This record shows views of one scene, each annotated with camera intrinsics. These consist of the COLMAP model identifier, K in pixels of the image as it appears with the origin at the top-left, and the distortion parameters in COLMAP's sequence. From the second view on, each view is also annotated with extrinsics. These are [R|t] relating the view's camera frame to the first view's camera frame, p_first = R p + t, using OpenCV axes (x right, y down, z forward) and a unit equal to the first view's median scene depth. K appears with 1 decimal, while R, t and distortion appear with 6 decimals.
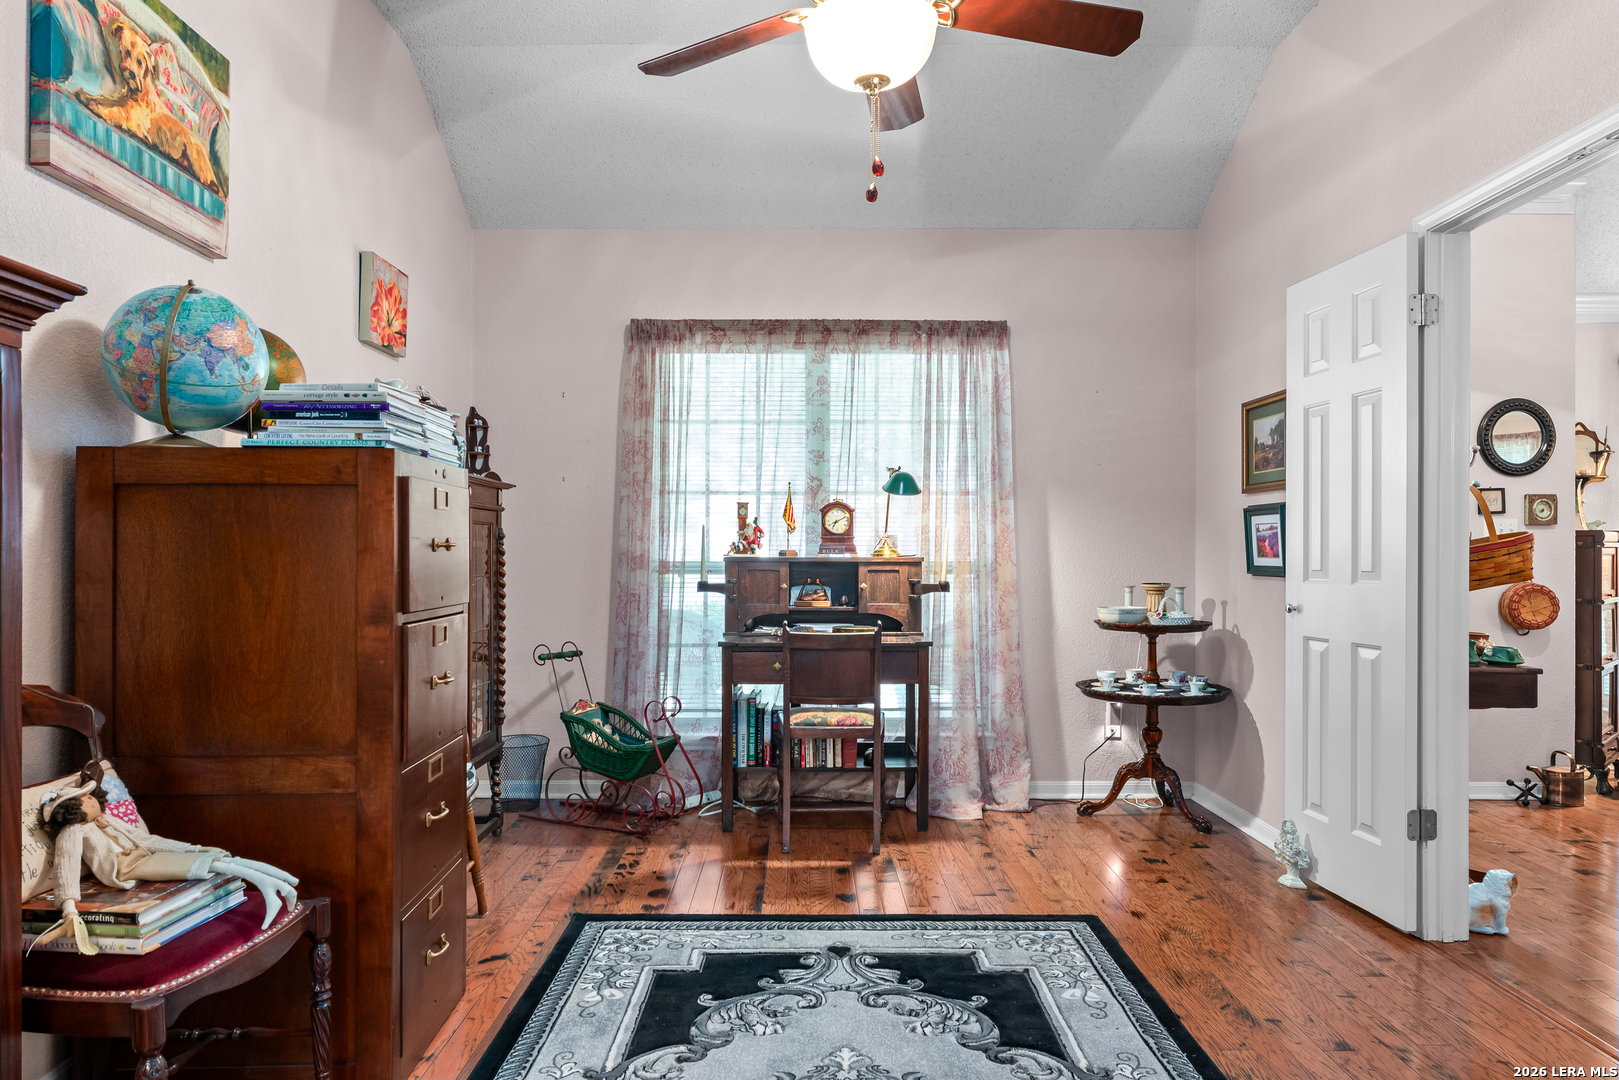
lens RADIAL K [[997.2, 0, 805.2], [0, 997.2, 553.7], [0, 0, 1]] dist [0.000031, -0.002339]
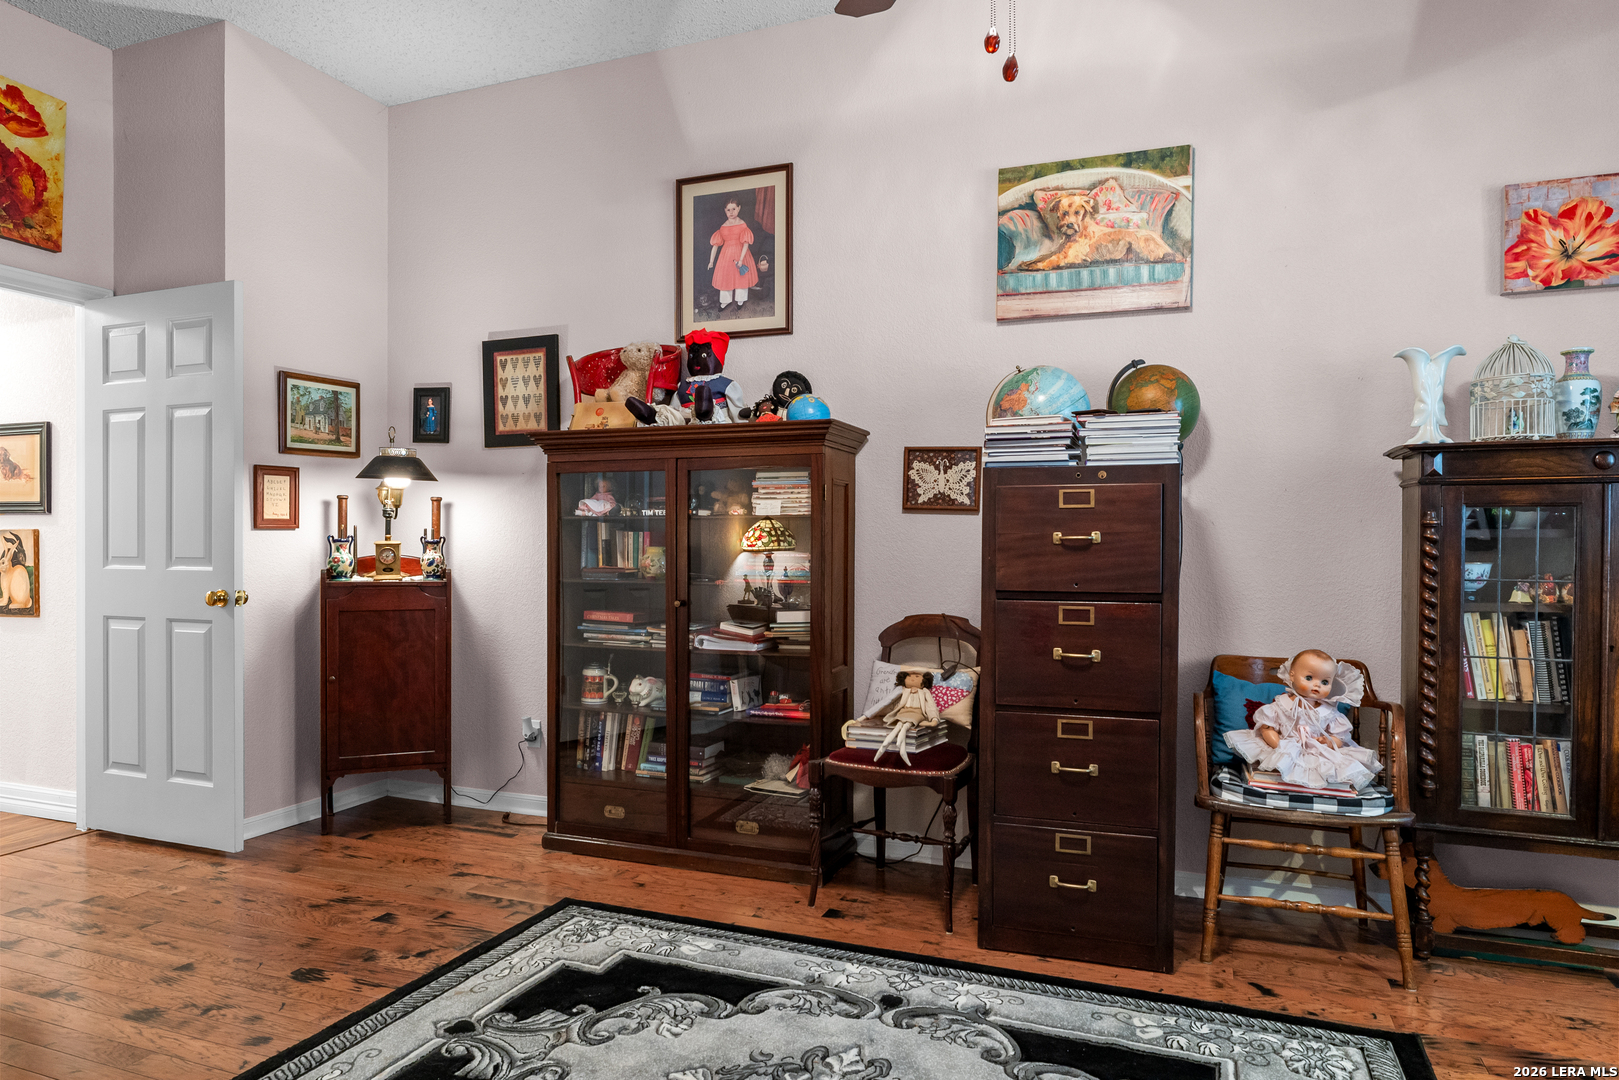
lens RADIAL K [[997.2, 0, 805.2], [0, 997.2, 553.7], [0, 0, 1]] dist [0.000031, -0.002339]
pose [[-0.364568, 0.005781, -0.931159, 0.812831], [-0.000551, 0.999979, 0.006424, 0.000988], [0.931177, 0.002855, -0.364557, 1.109573]]
